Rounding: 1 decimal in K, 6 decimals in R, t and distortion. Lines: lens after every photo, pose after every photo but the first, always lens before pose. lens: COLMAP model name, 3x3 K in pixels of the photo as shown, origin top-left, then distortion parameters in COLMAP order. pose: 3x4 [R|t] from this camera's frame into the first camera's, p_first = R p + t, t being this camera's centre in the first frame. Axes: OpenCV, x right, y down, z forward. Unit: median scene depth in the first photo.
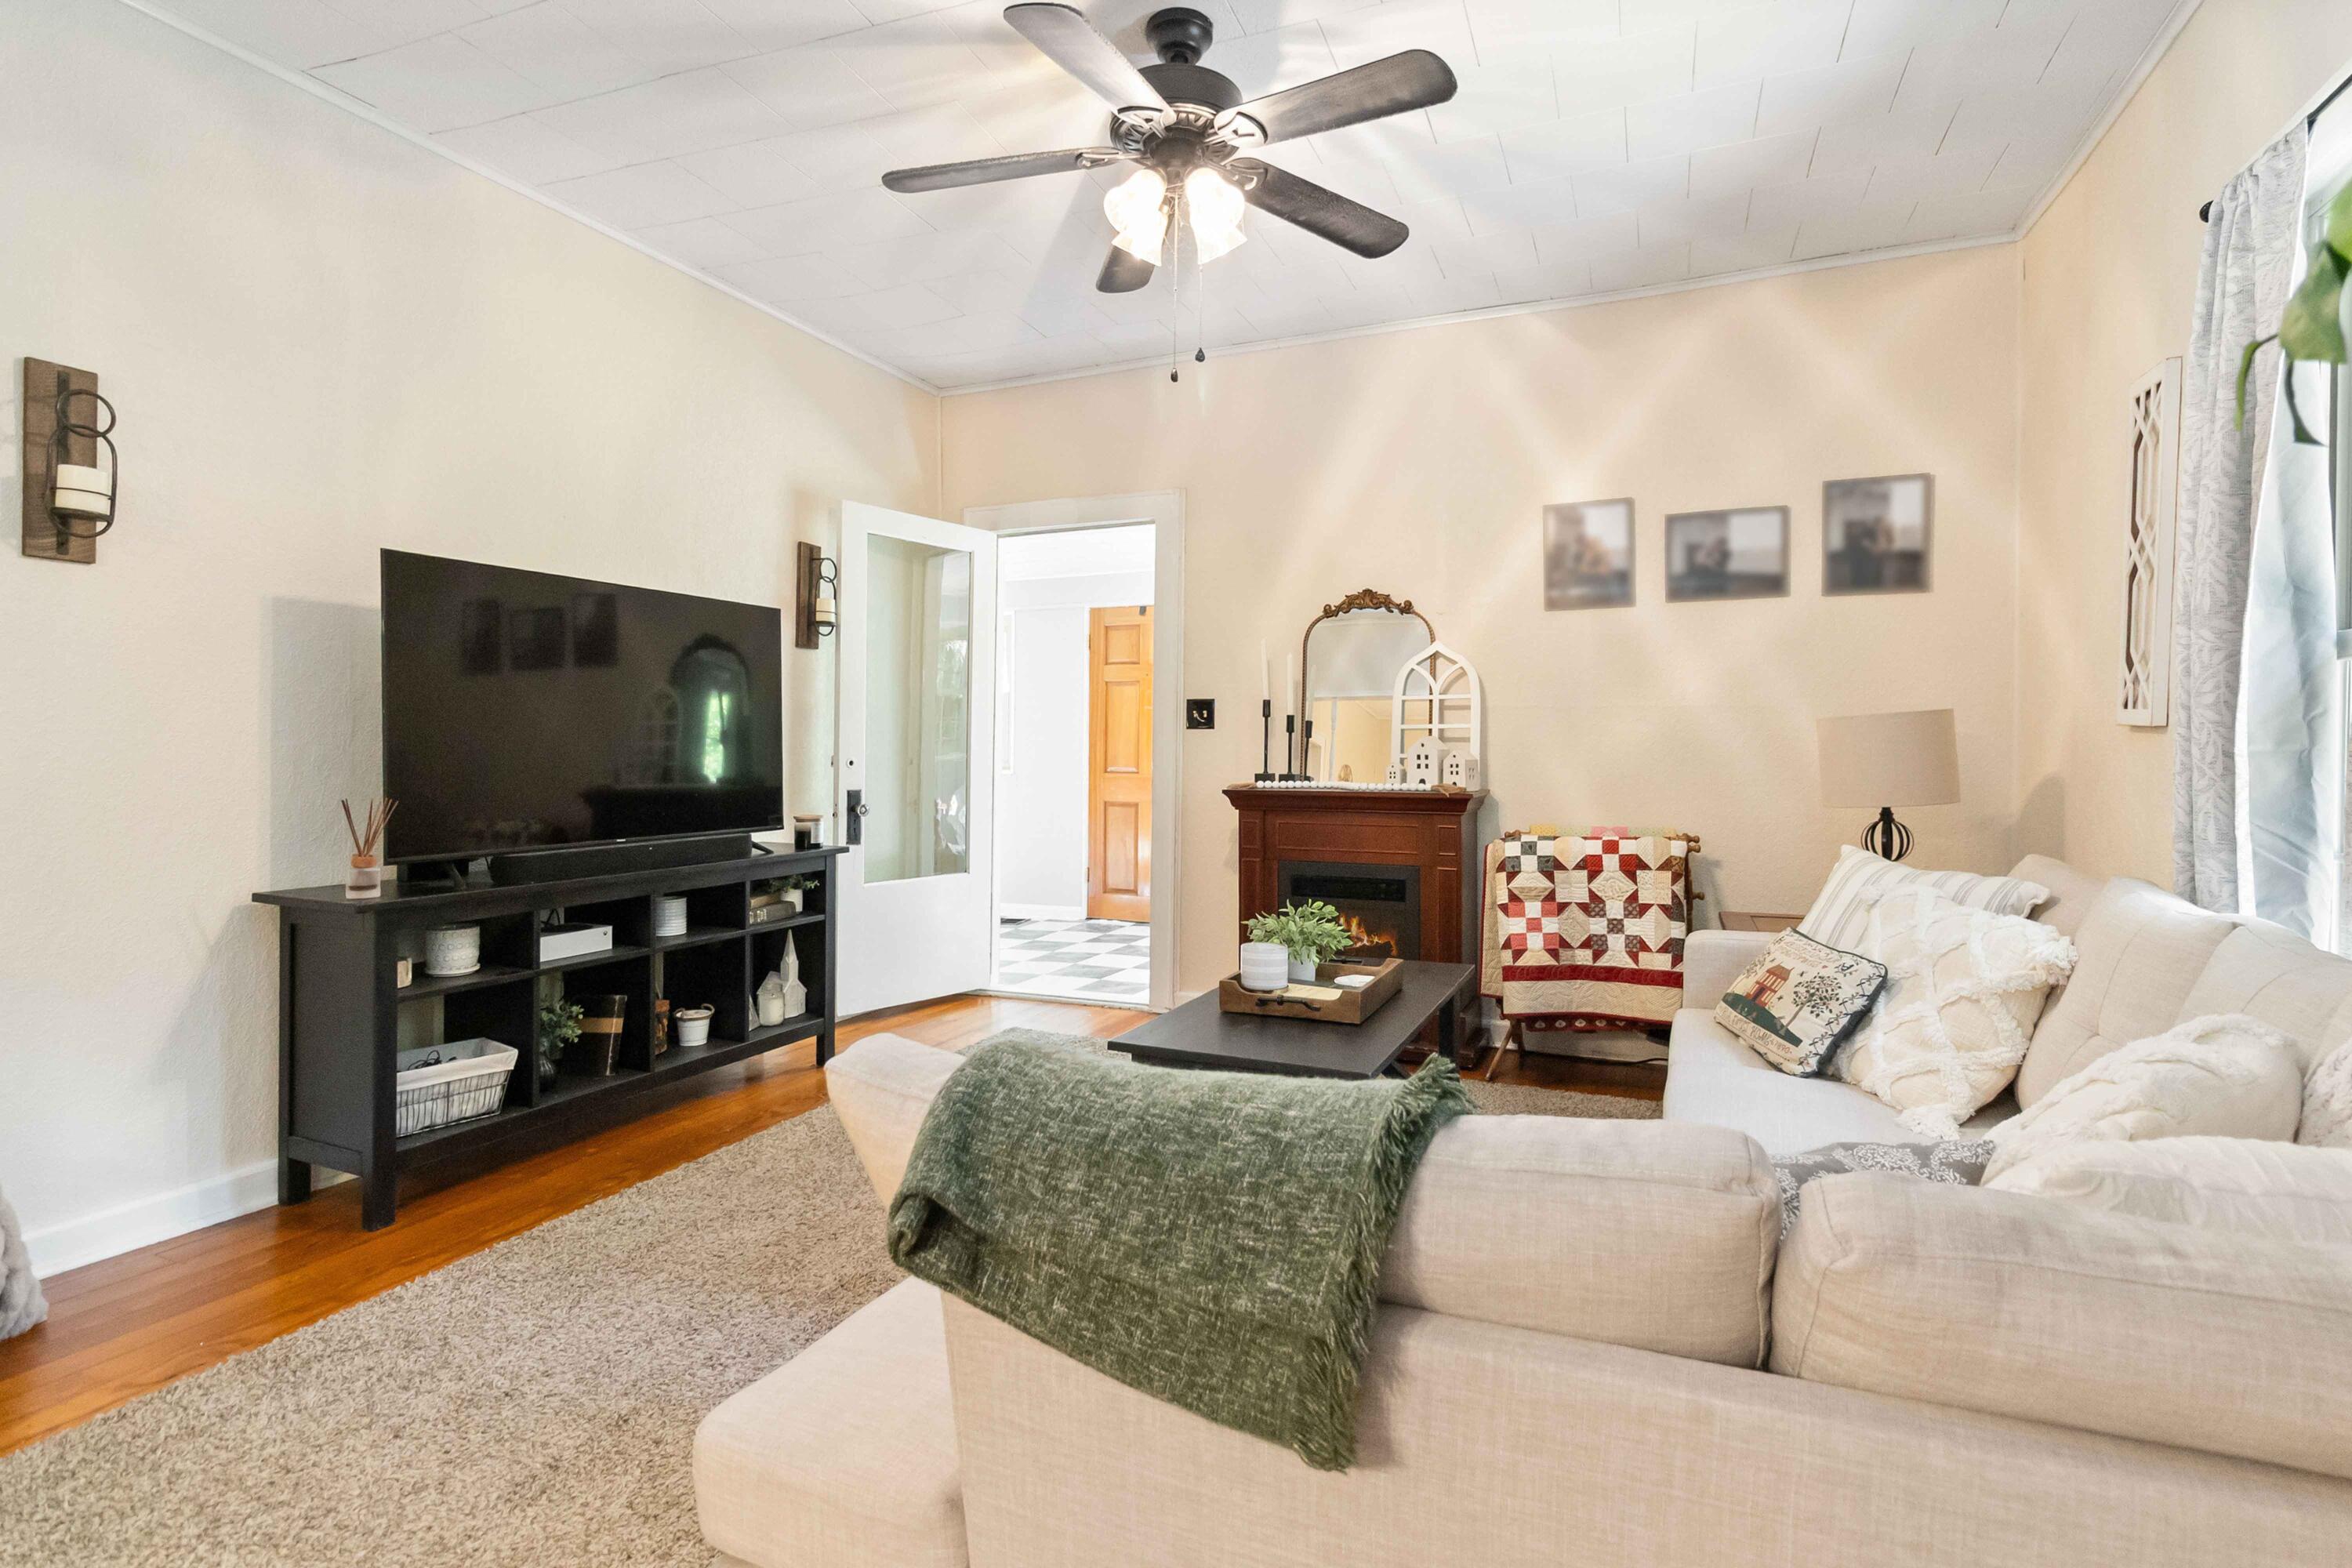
lens RADIAL K [[1130.4, 0, 1177.7], [0, 1130.4, 743.0], [0, 0, 1]] dist [0.001112, 0.000189]
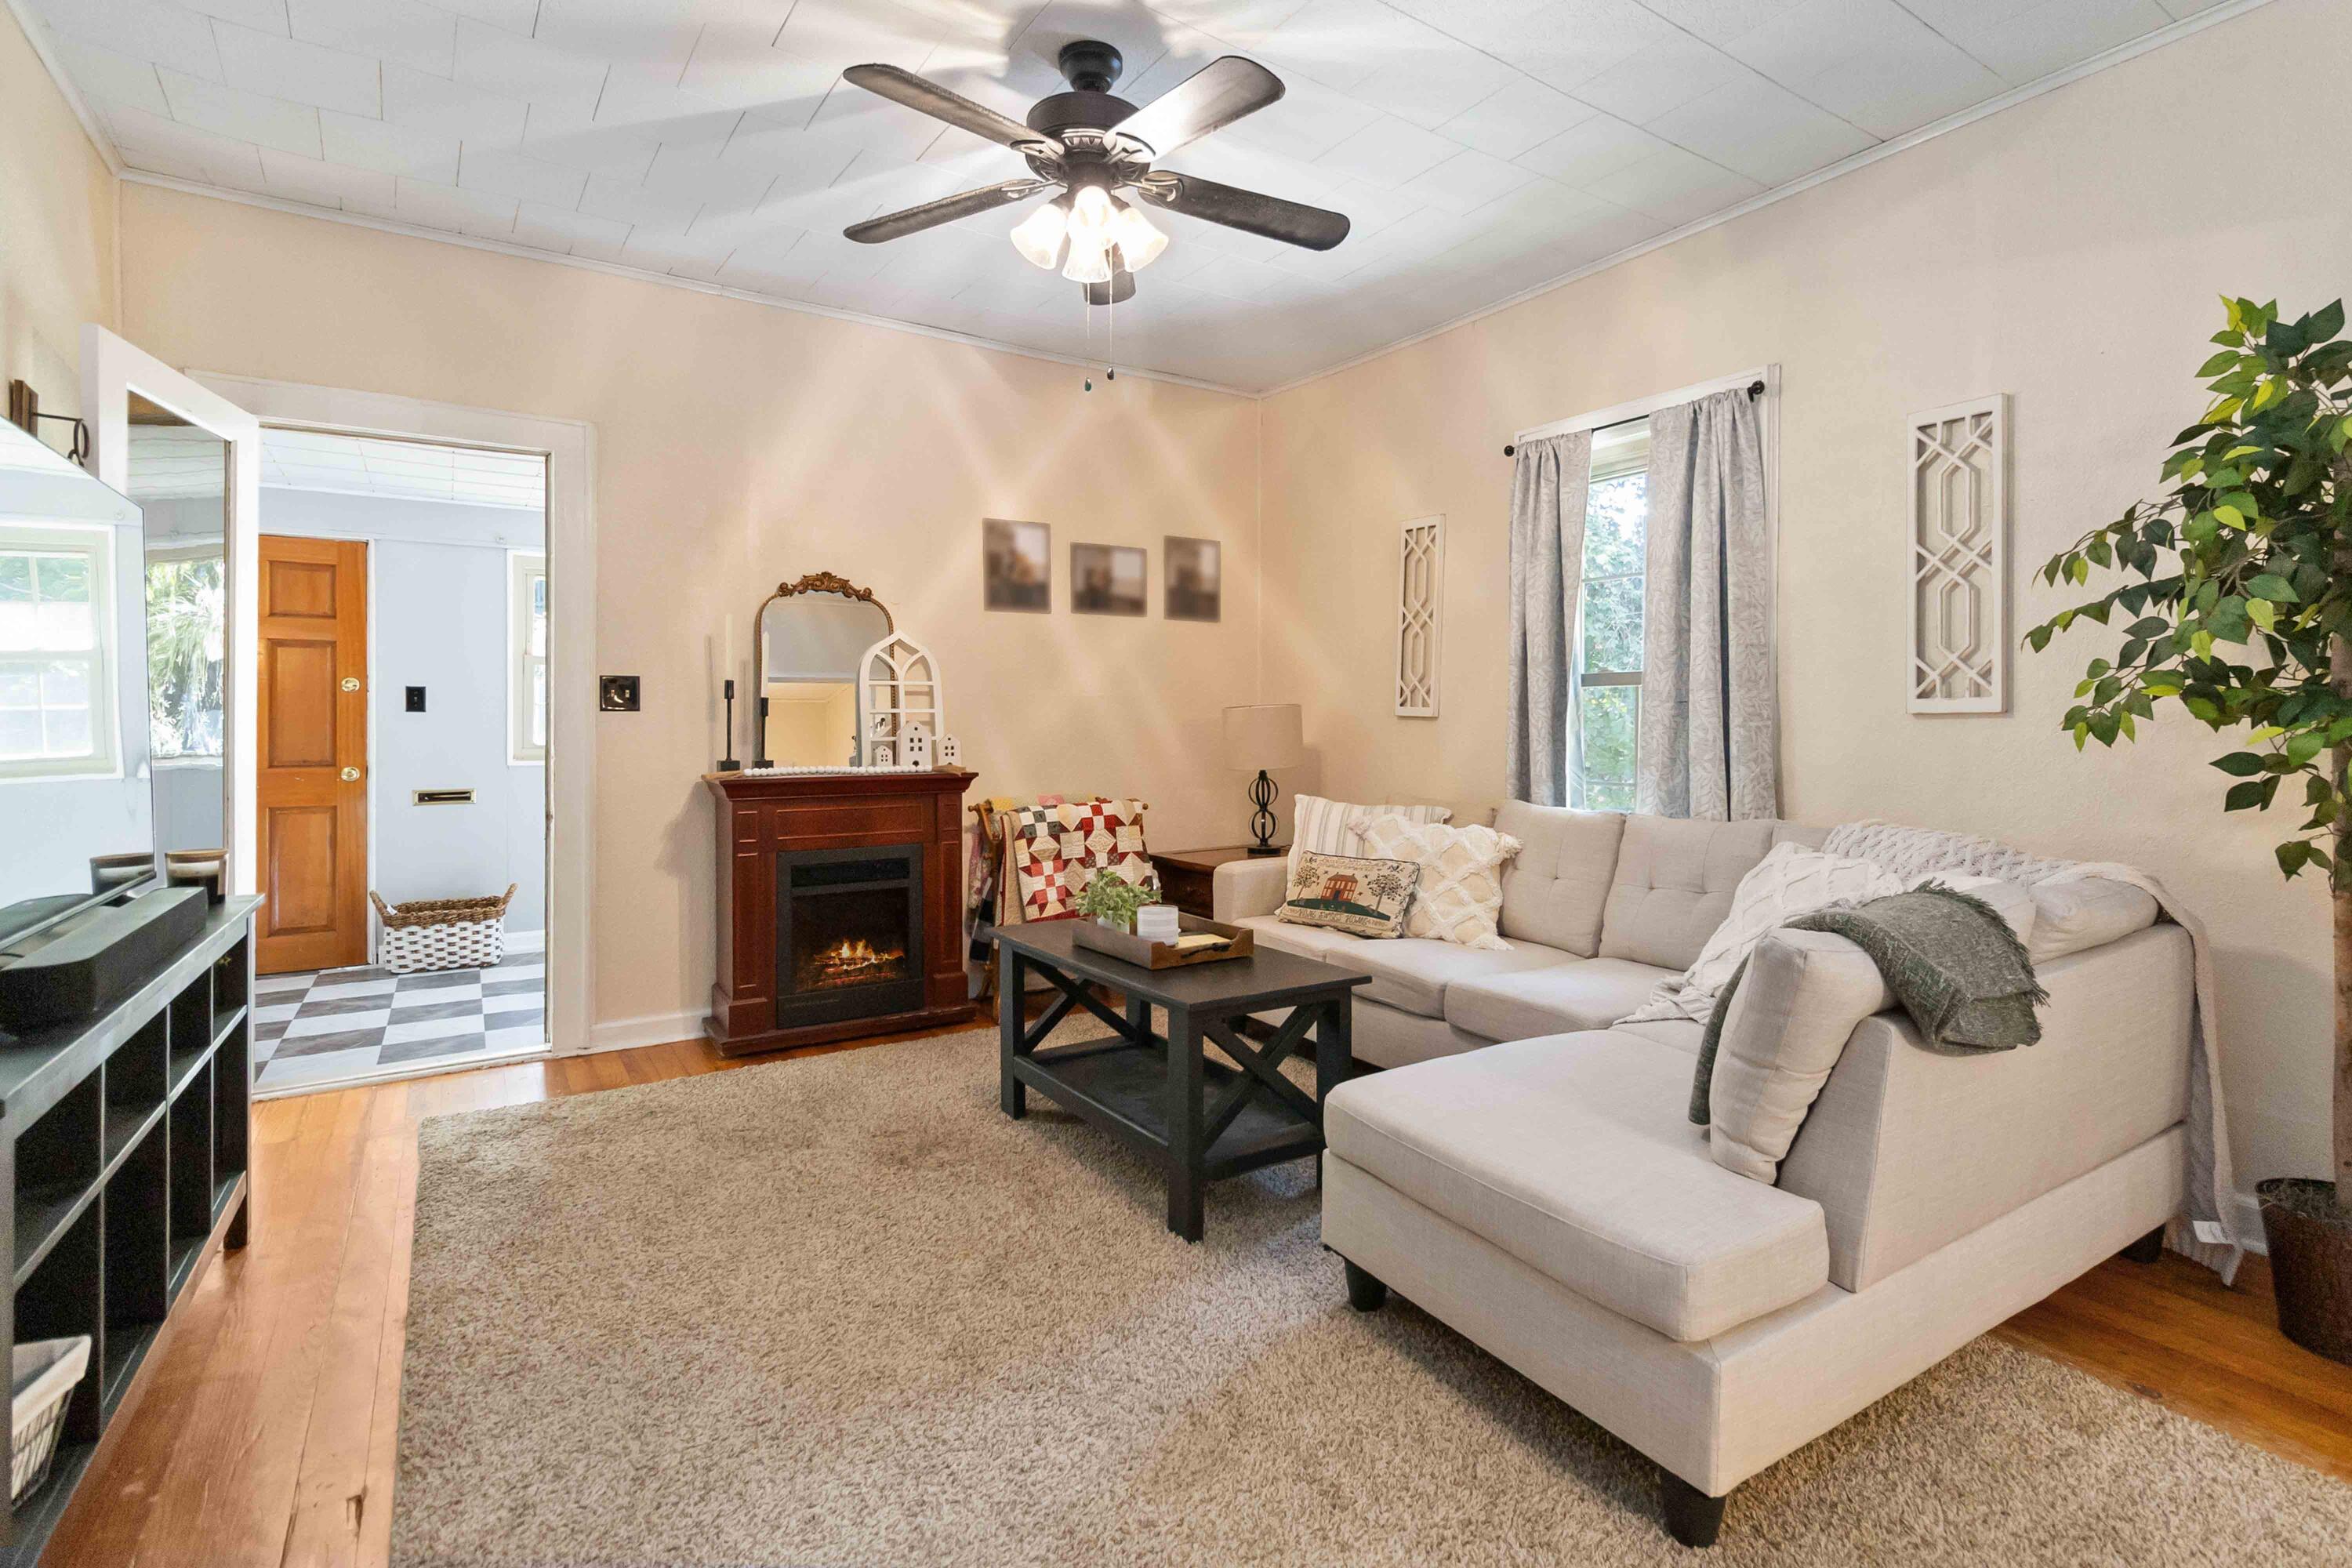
lens RADIAL K [[1108.2, 0, 1177.0], [0, 1108.2, 724.0], [0, 0, 1]] dist [0.000250, 0.000103]
pose [[0.557880, -0.004578, 0.829909, -0.547759], [0.000508, 0.999986, 0.005175, -0.008565], [-0.829922, -0.002466, 0.557875, 0.234759]]
